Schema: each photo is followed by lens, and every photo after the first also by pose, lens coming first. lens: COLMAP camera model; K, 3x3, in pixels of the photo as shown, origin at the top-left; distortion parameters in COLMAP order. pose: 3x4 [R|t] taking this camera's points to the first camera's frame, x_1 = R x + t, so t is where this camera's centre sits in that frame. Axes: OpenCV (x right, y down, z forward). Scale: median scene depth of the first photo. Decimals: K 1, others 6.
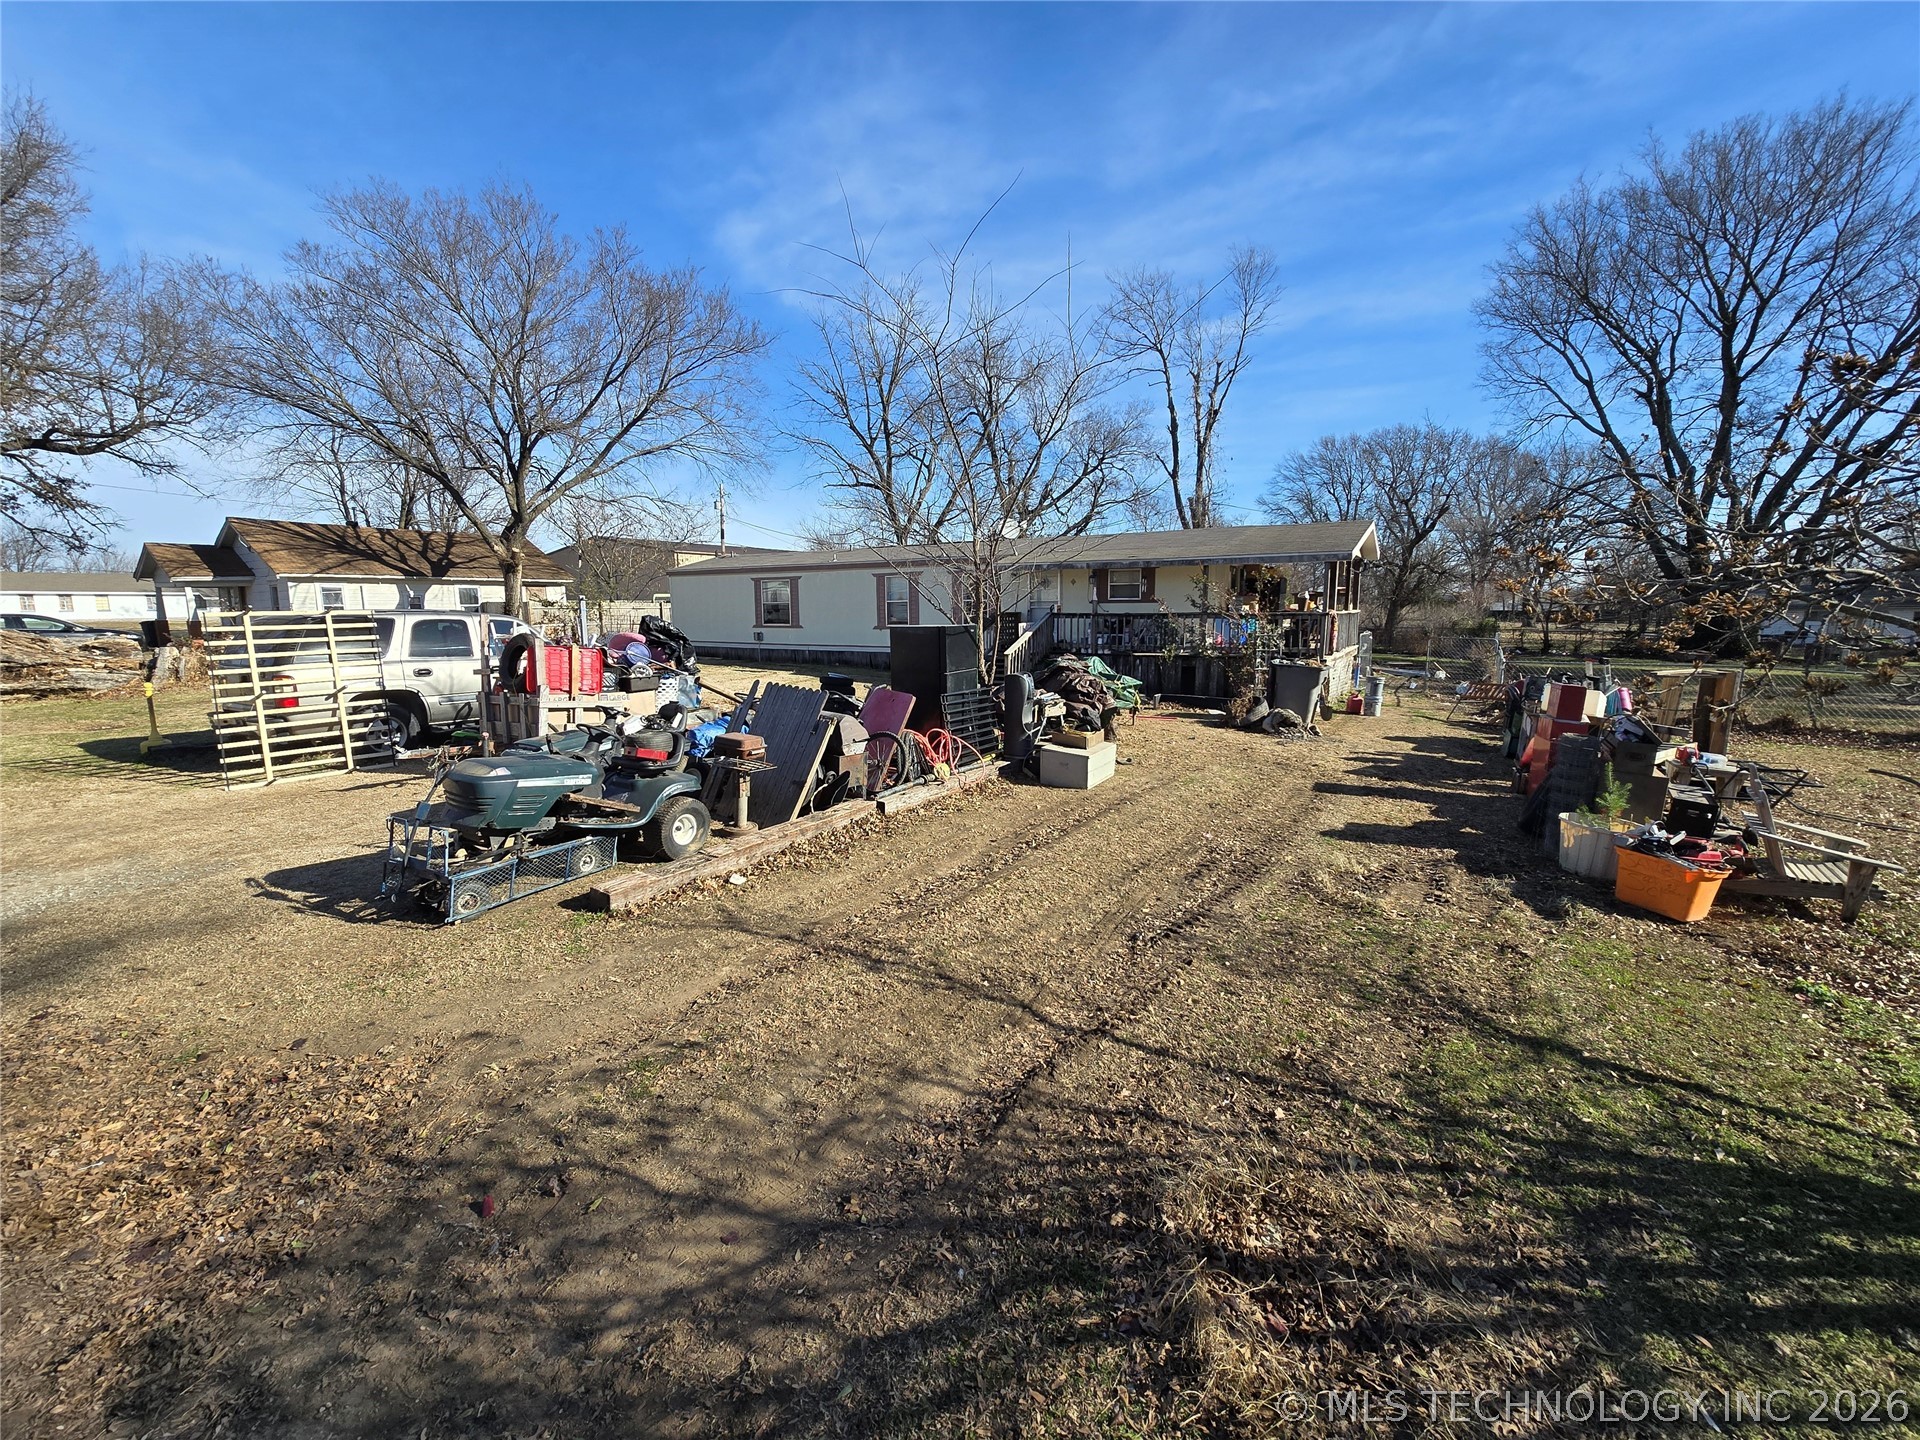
lens RADIAL K [[782.8, 0, 959.2], [0, 782.8, 722.6], [0, 0, 1]] dist [-0.001293, 0.000881]
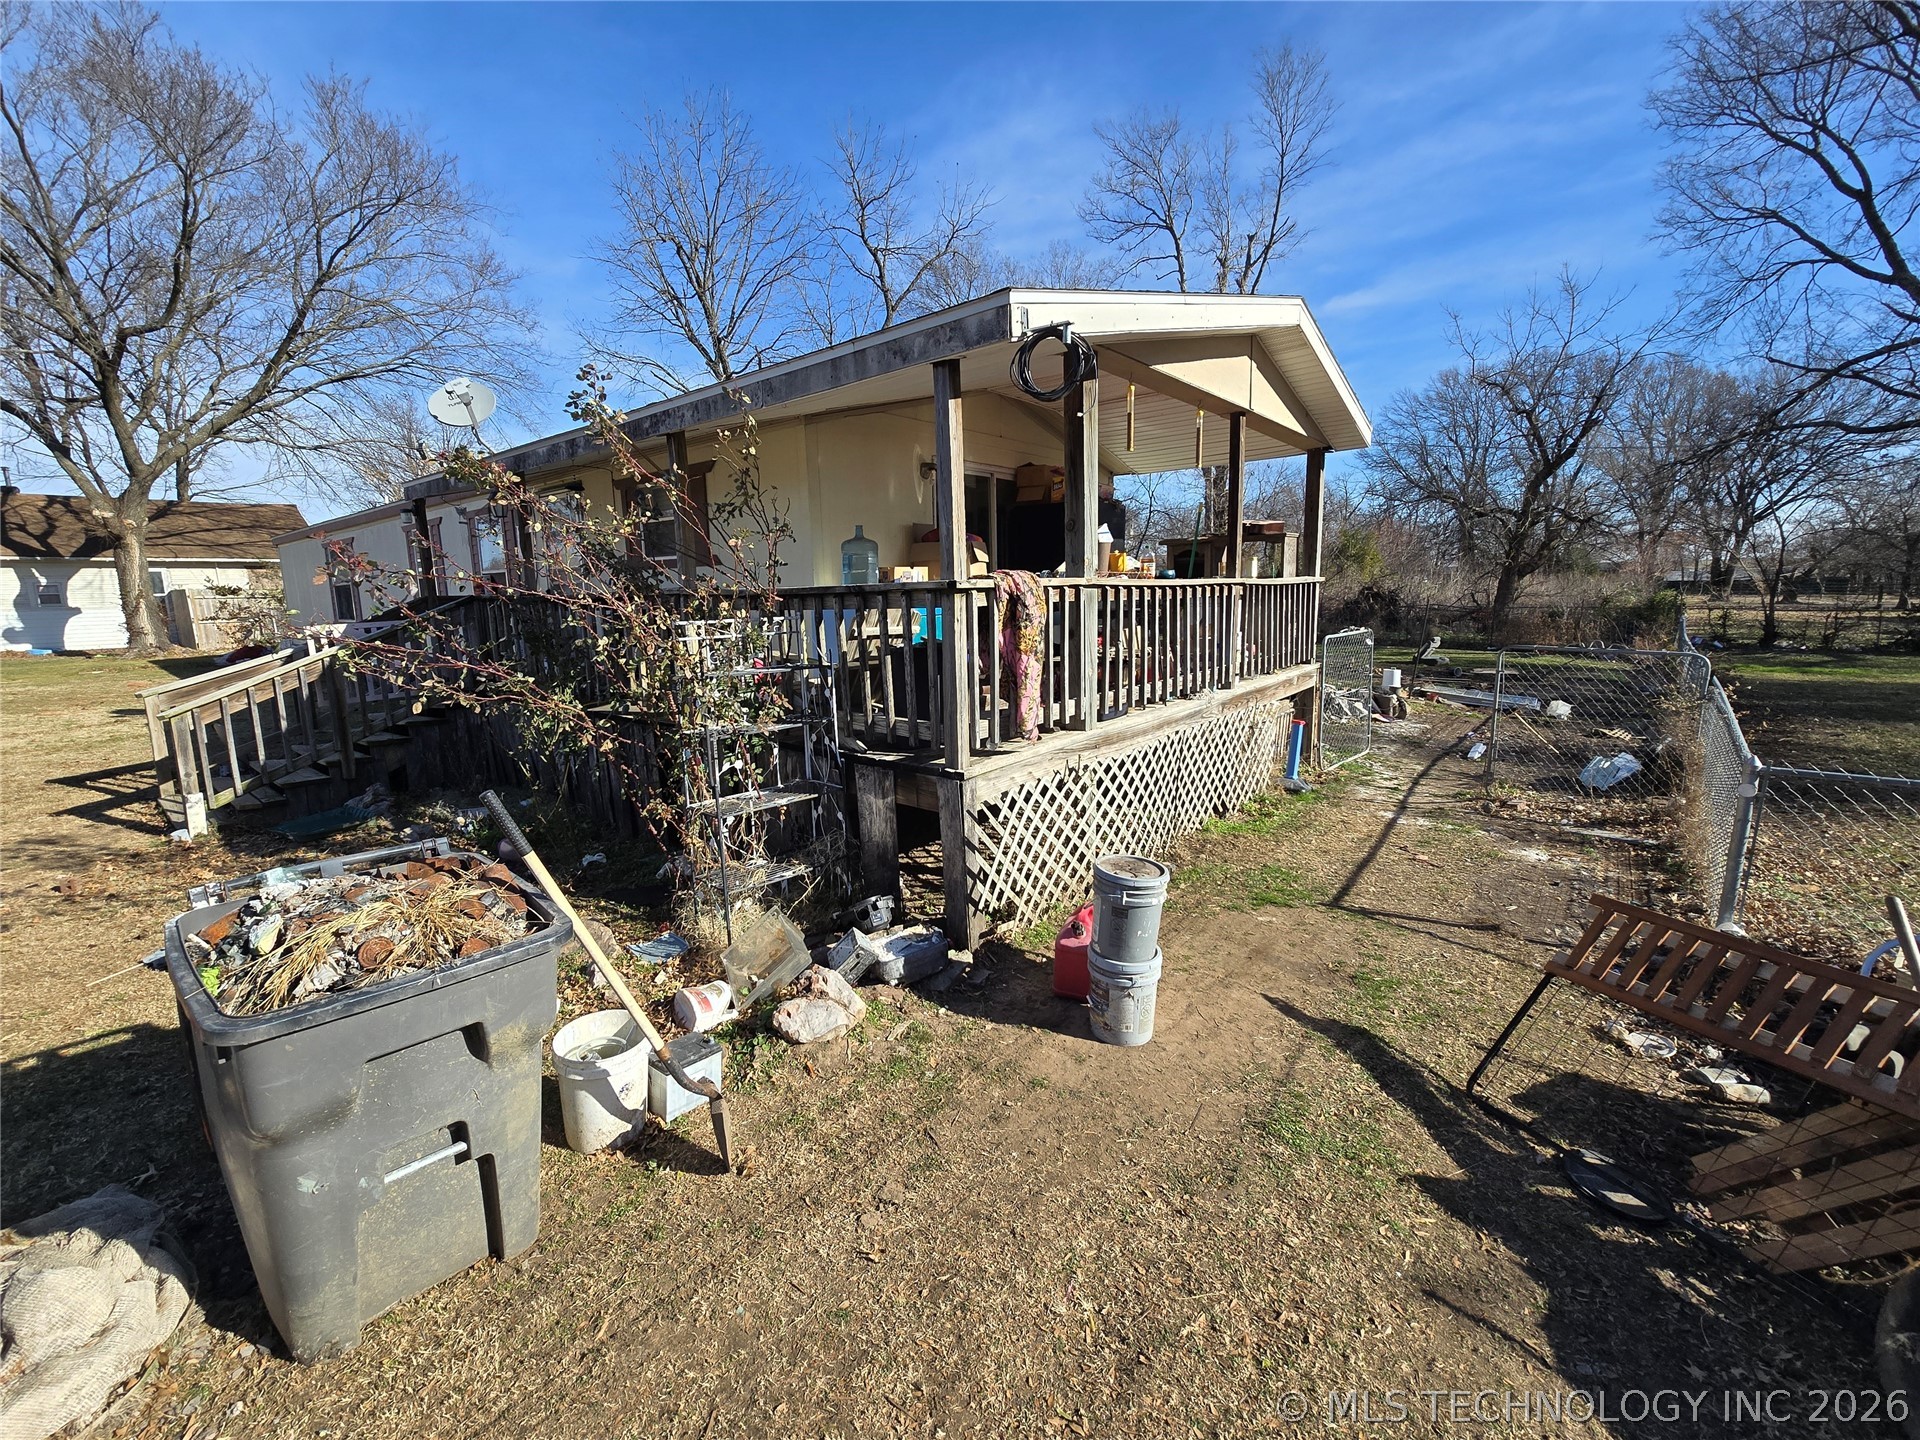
lens RADIAL K [[782.8, 0, 953.5], [0, 782.8, 708.5], [0, 0, 1]] dist [-0.001293, 0.000881]
pose [[0.990343, 0.010294, -0.138260, 0.164529], [-0.008903, 0.999903, 0.010676, -0.033808], [0.138356, -0.009342, 0.990338, 0.249012]]
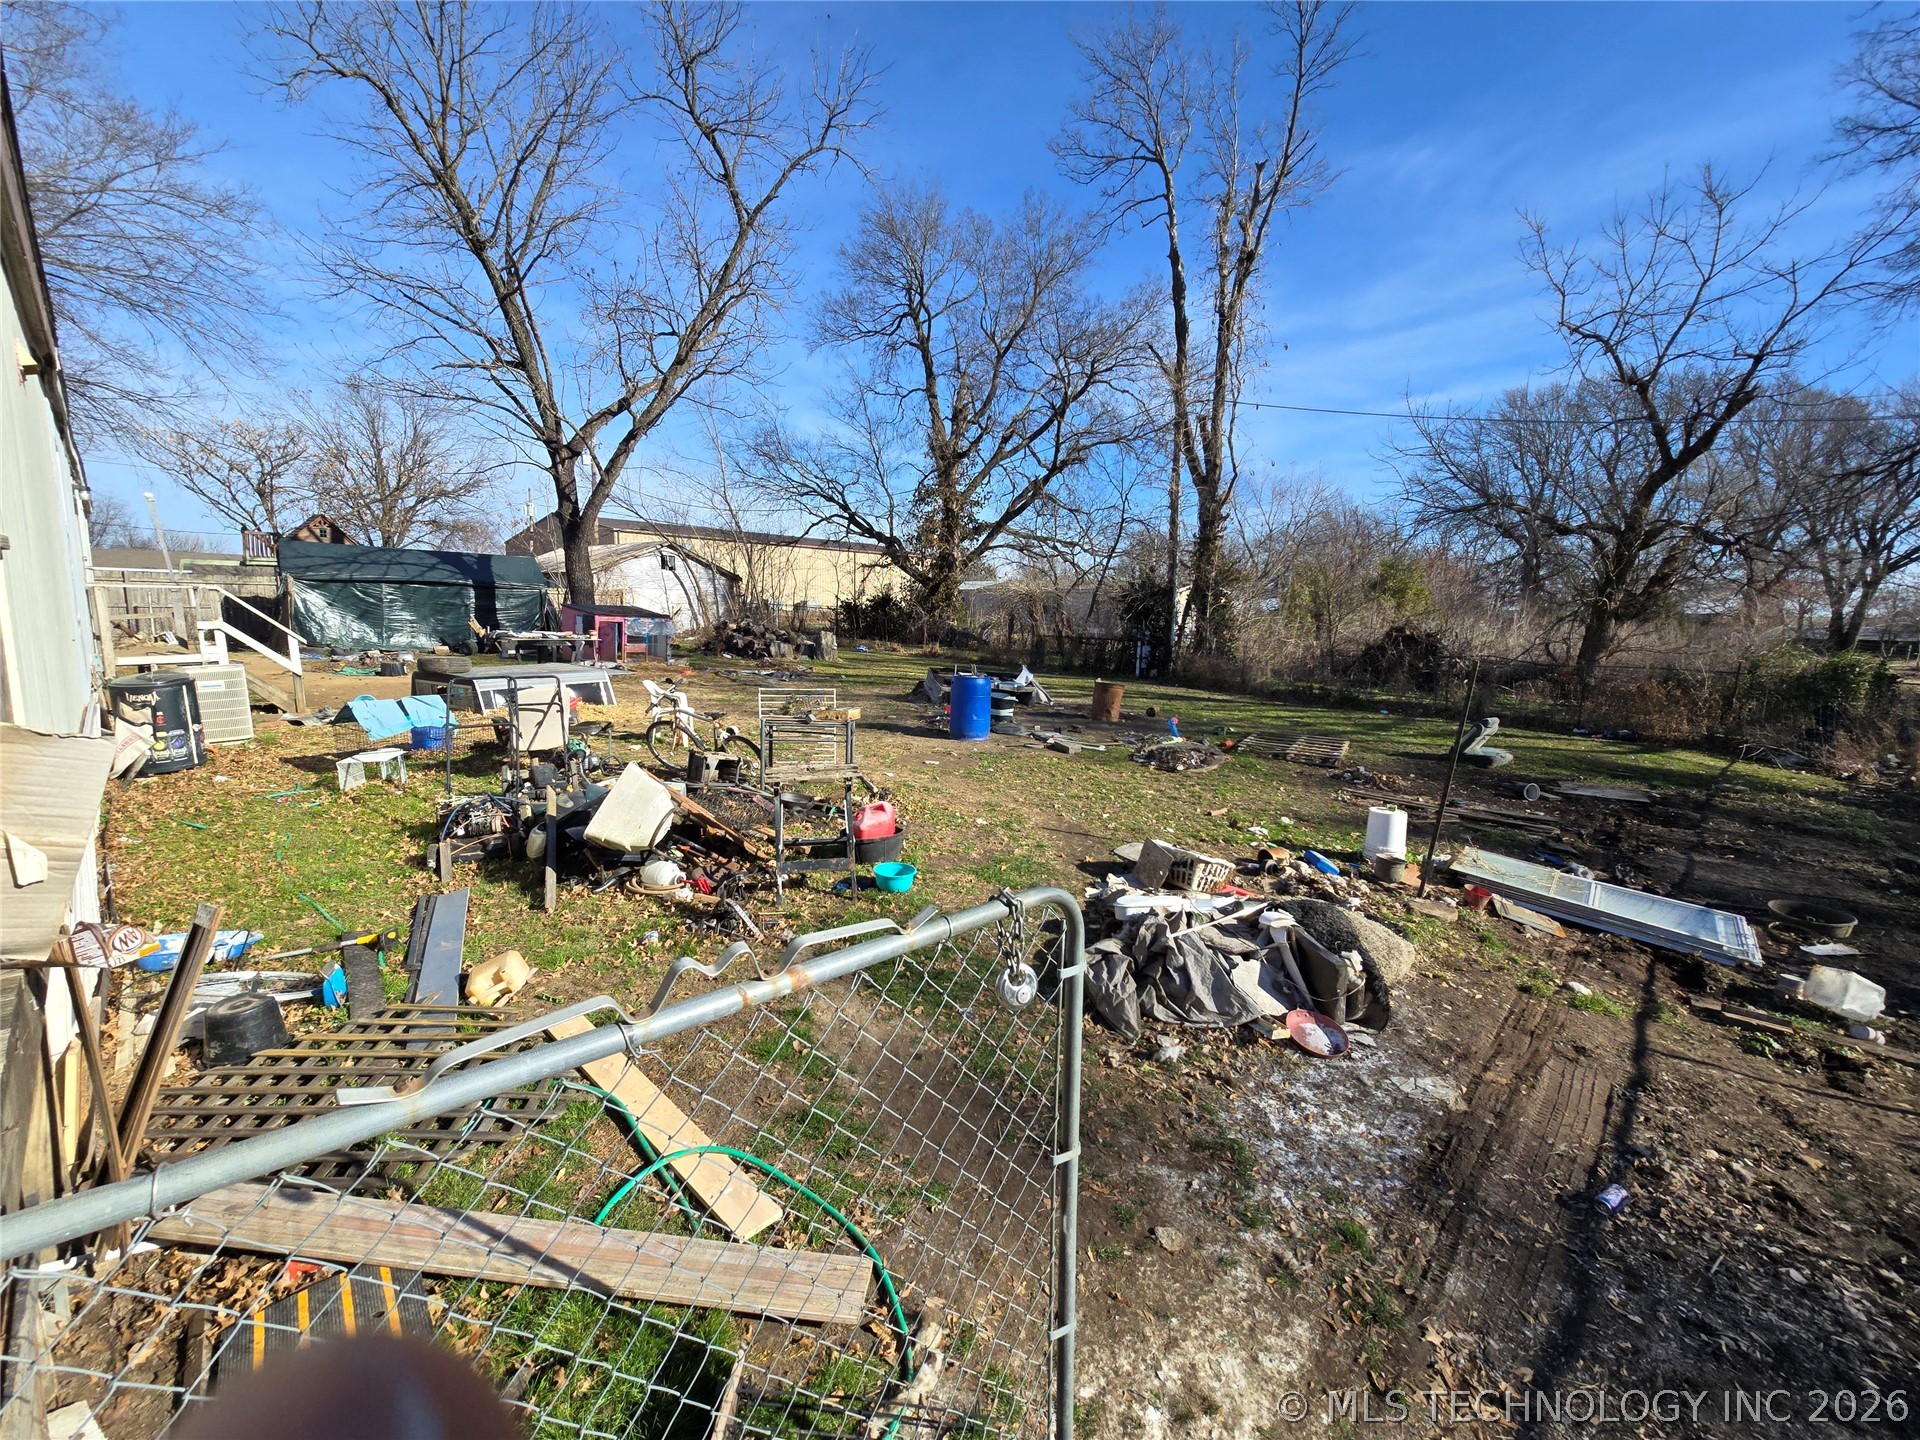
lens RADIAL K [[782.8, 0, 956.7], [0, 782.8, 708.2], [0, 0, 1]] dist [-0.001293, 0.000881]
pose [[0.981303, 0.056169, -0.184092, 0.243360], [-0.060052, 0.998074, -0.015584, -0.058736], [0.182862, 0.026348, 0.982786, 0.430215]]
